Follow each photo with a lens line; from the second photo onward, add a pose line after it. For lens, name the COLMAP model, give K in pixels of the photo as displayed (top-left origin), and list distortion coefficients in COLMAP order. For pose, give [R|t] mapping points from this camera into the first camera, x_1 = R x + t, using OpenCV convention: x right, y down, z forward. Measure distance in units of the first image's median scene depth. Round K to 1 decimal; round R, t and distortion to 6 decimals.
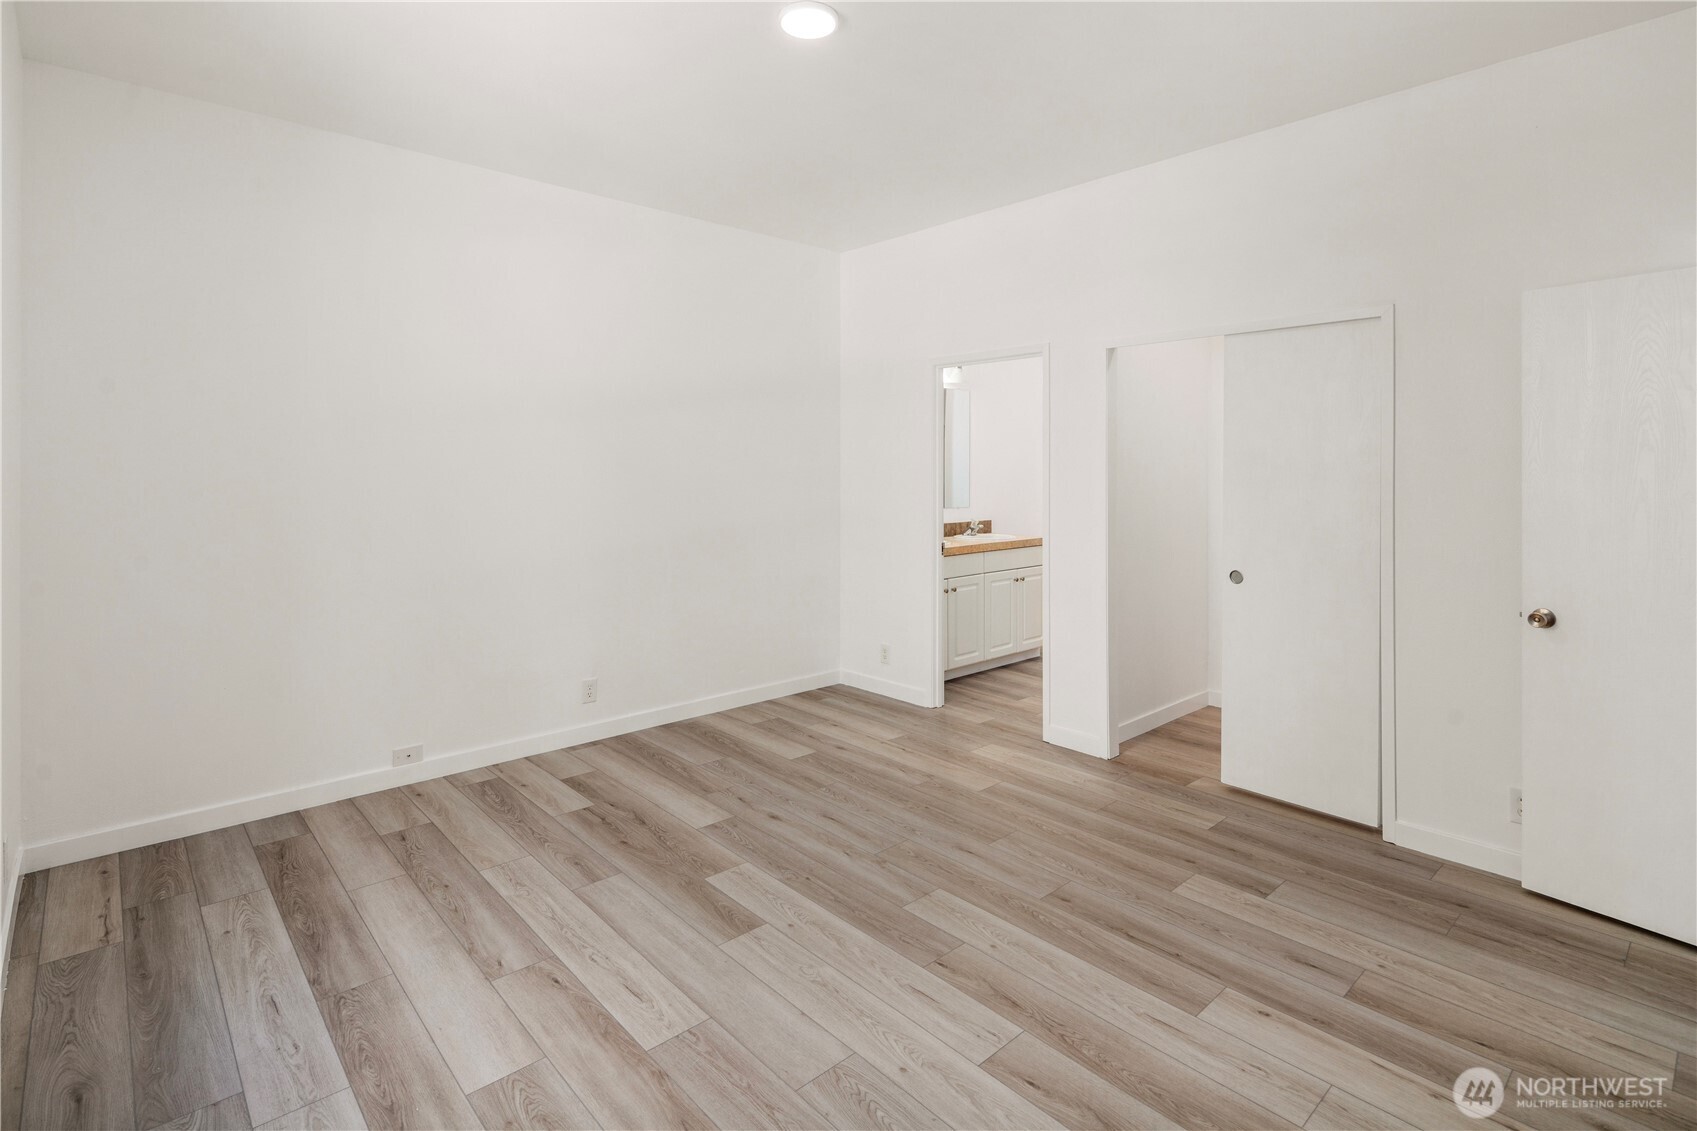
lens RADIAL K [[826.9, 0, 849.6], [0, 826.9, 568.0], [0, 0, 1]] dist [0.013798, -0.002959]
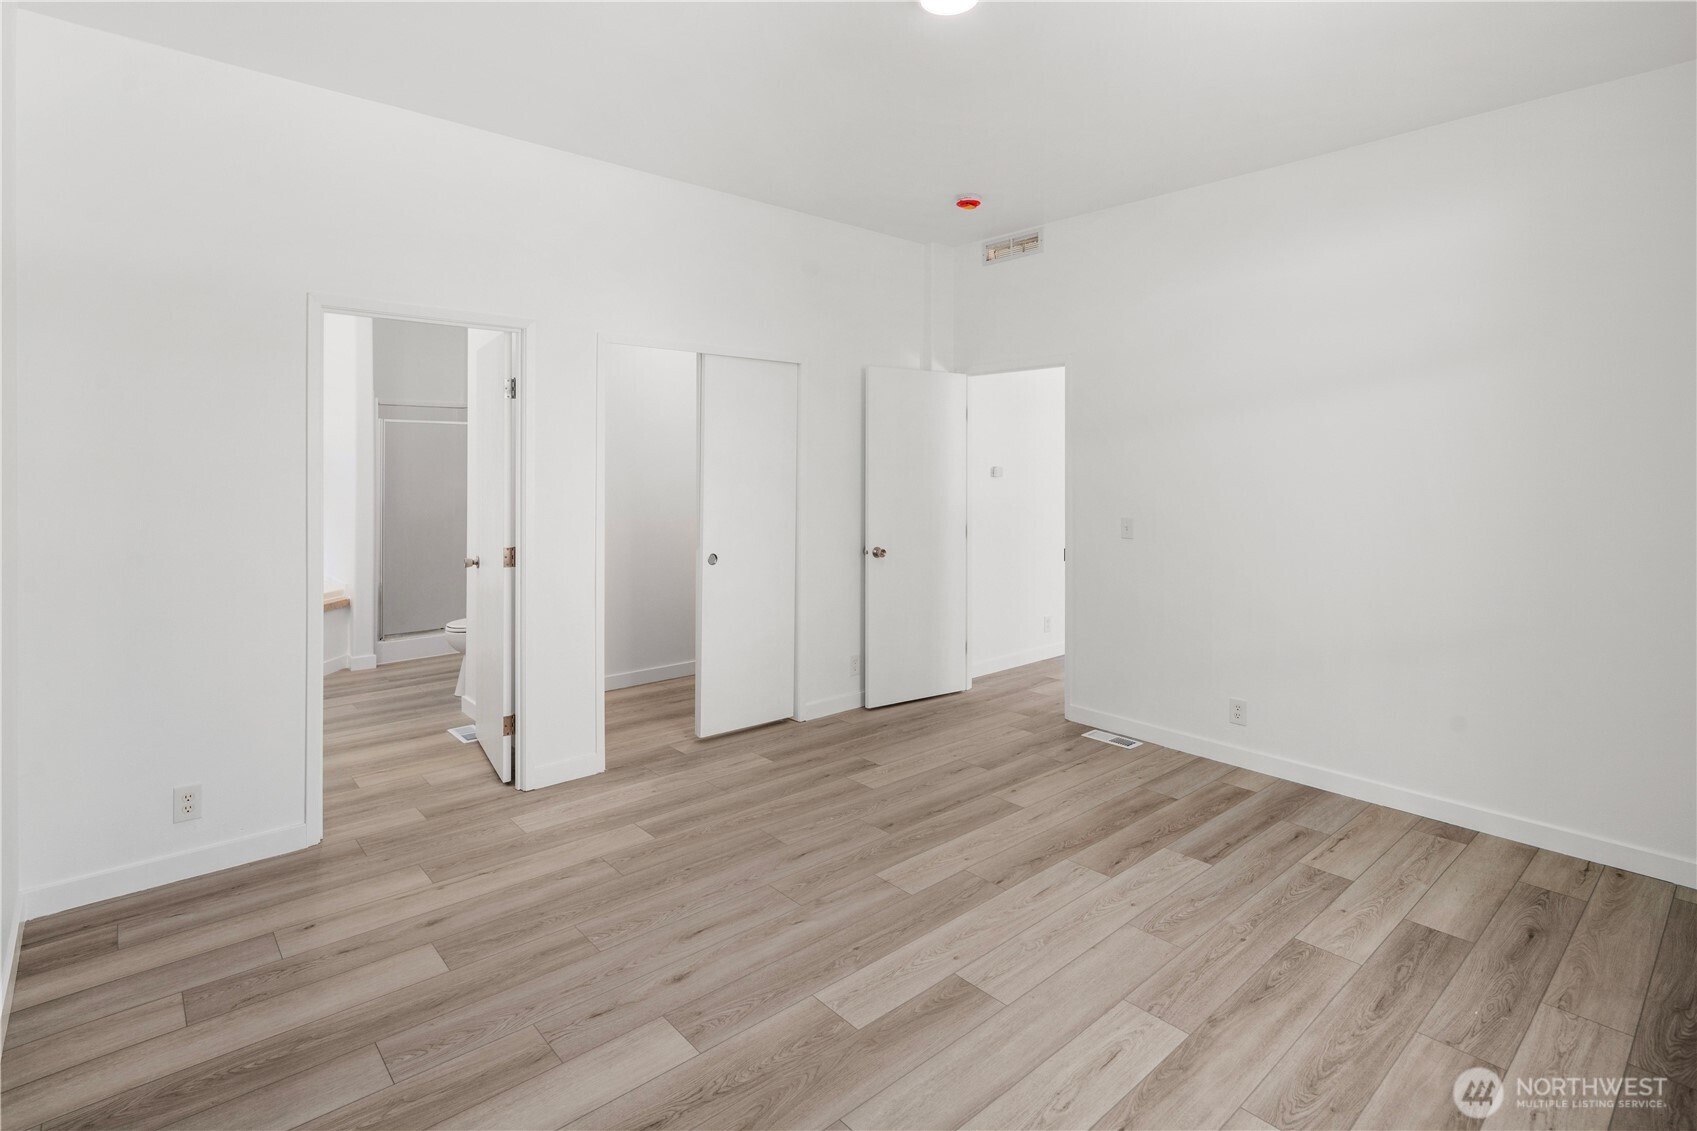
lens RADIAL K [[826.9, 0, 845.4], [0, 826.9, 562.7], [0, 0, 1]] dist [0.013798, -0.002959]
pose [[0.011500, -0.118099, 0.992935, -0.972386], [0.114409, 0.986635, 0.116024, -0.137964], [-0.993367, 0.112266, 0.024858, 1.069476]]
